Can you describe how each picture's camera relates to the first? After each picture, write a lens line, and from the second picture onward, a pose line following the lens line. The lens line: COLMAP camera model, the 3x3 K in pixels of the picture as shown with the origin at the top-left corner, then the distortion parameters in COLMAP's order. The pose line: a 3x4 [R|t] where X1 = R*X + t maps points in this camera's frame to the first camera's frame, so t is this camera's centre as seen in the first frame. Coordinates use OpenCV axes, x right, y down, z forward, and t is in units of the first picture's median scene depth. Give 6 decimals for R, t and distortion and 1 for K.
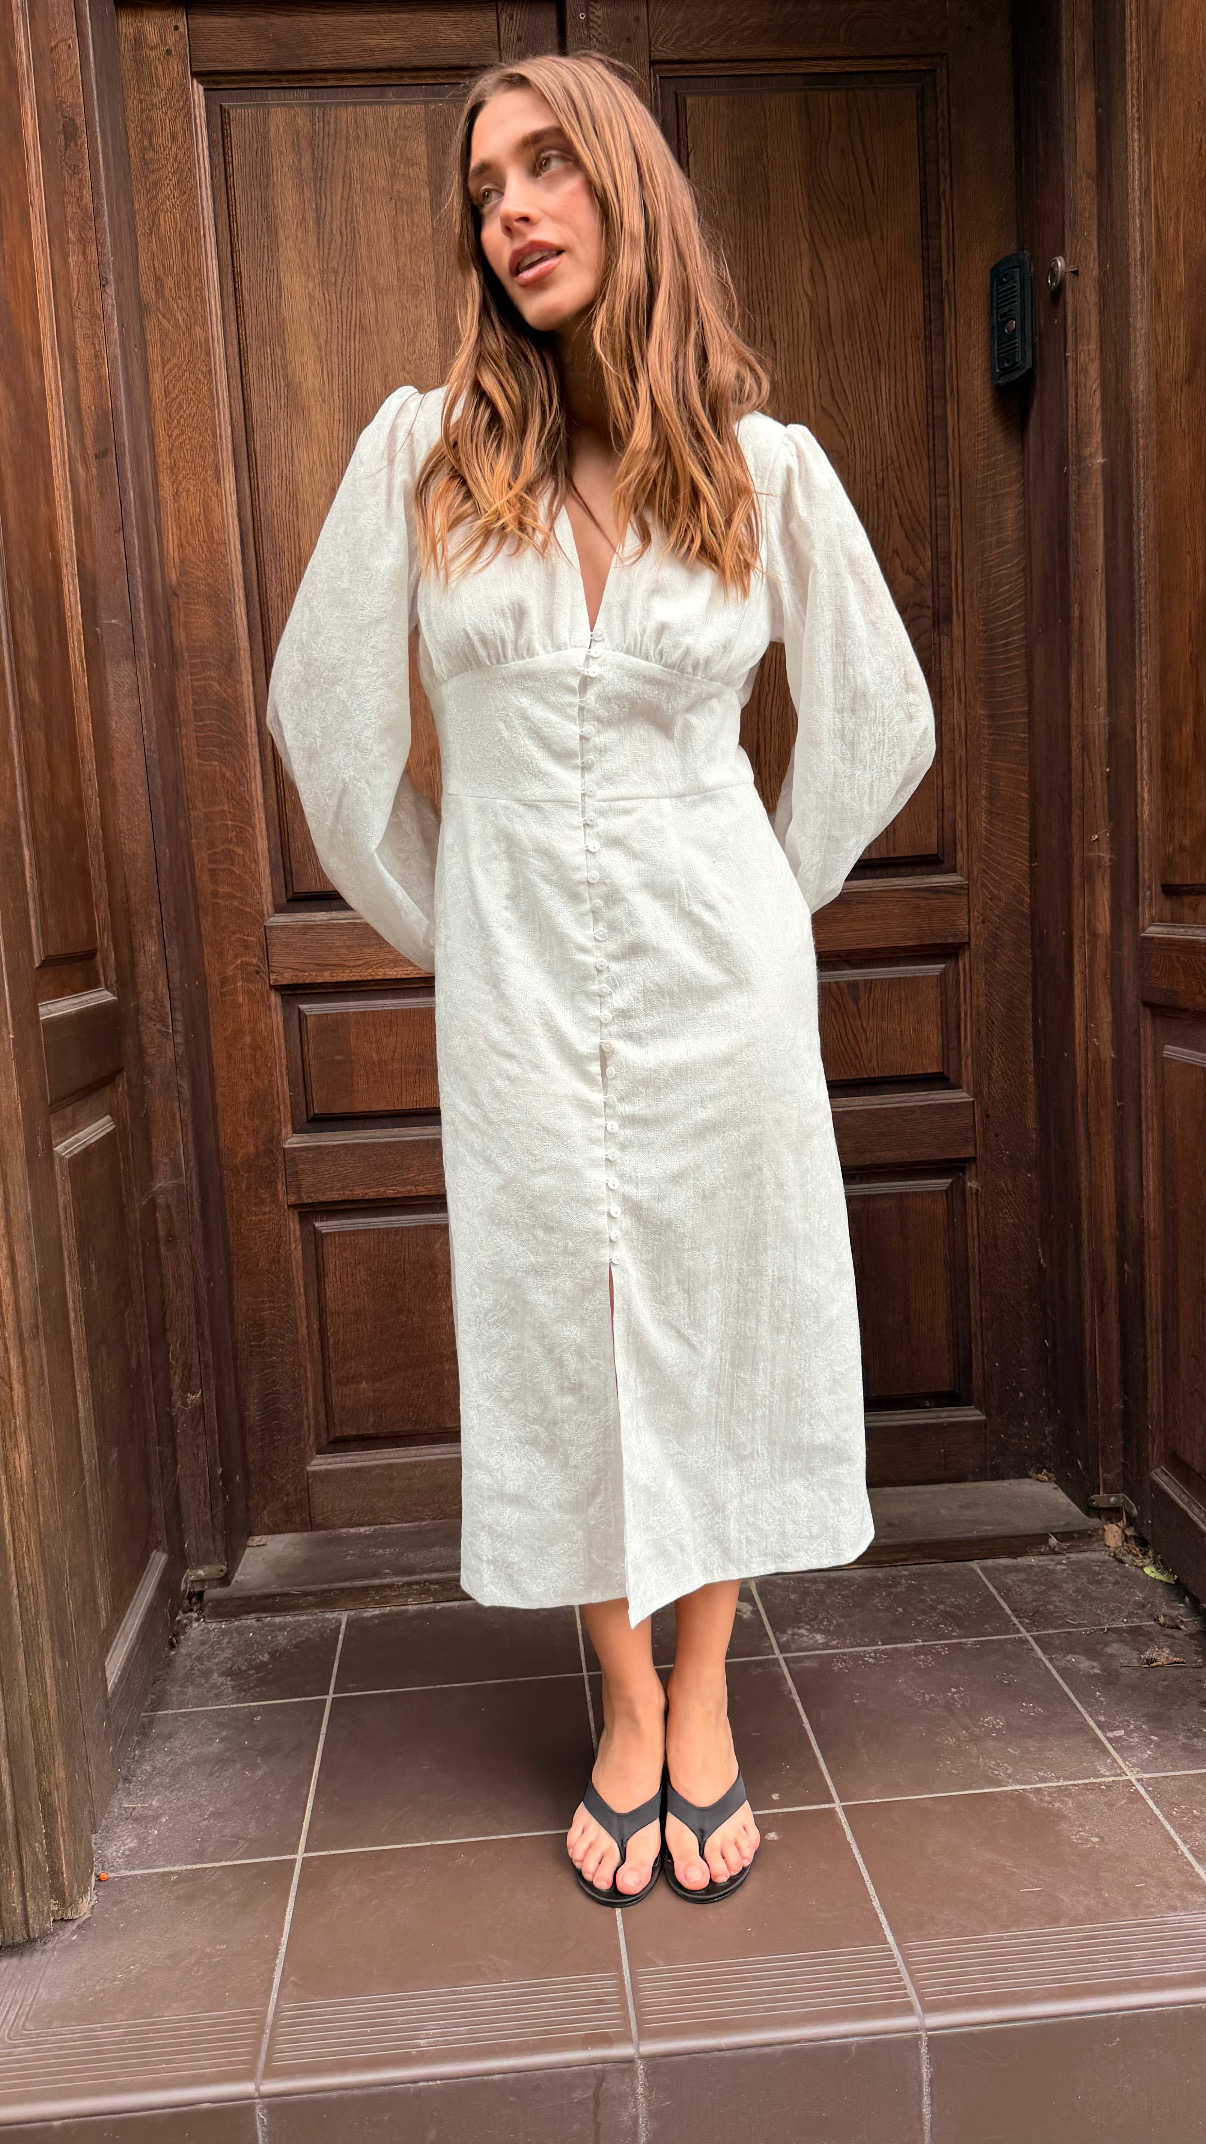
lens RADIAL K [[1528.0, 0, 580.8], [0, 1528.0, 1078.3], [0, 0, 1]] dist [-0.008708, 0.001650]
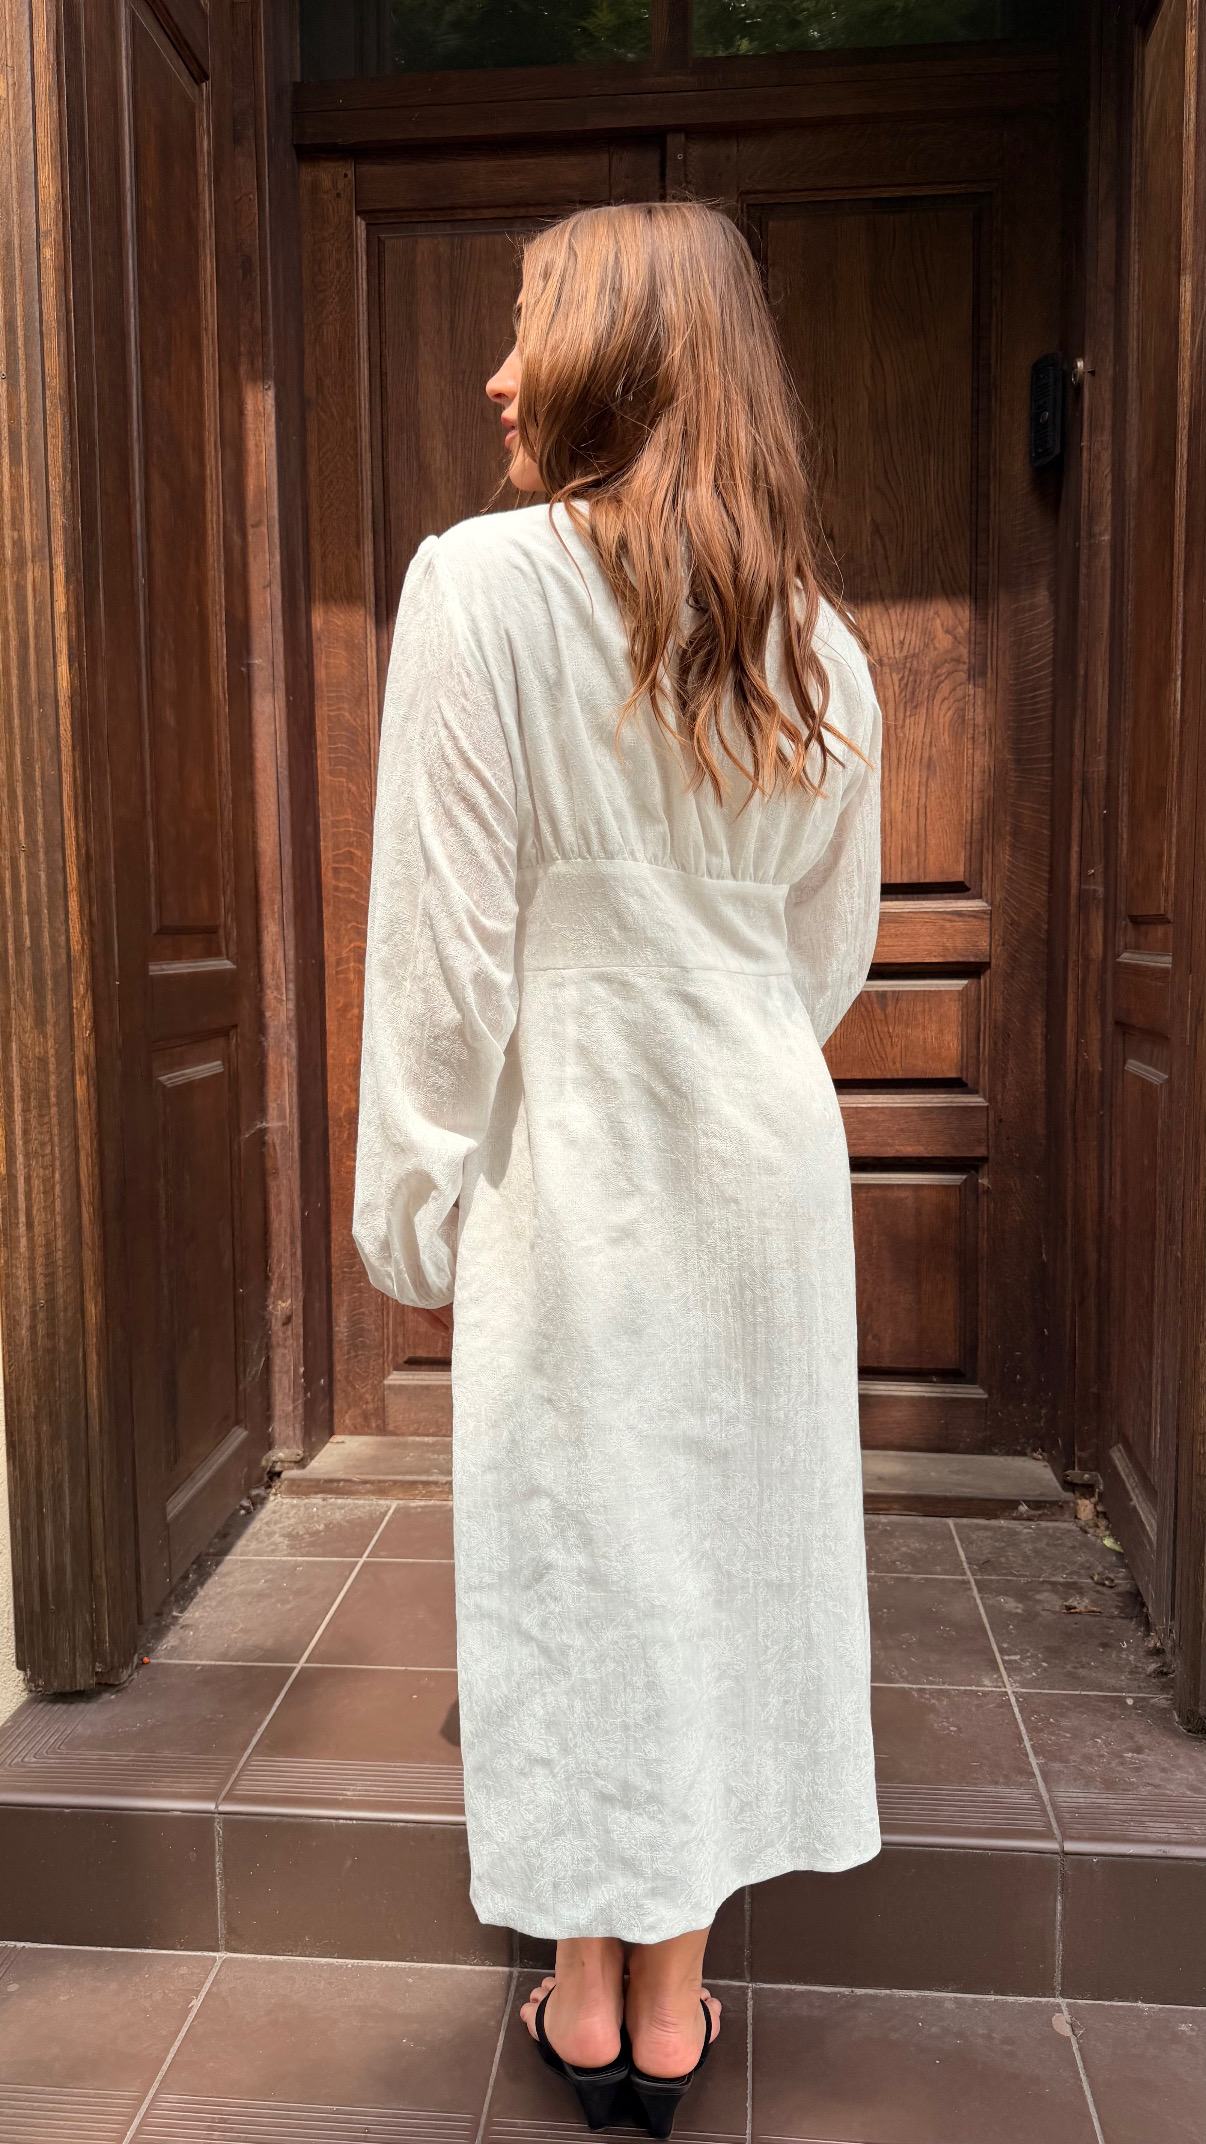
lens RADIAL K [[1512.6, 0, 596.9], [0, 1512.6, 1055.9], [0, 0, 1]] dist [0.033967, -0.058862]
pose [[0.986700, 0.061881, -0.150313, 0.155391], [-0.066100, 0.997542, -0.023235, 0.025636], [0.148506, 0.032861, 0.988365, -0.144013]]
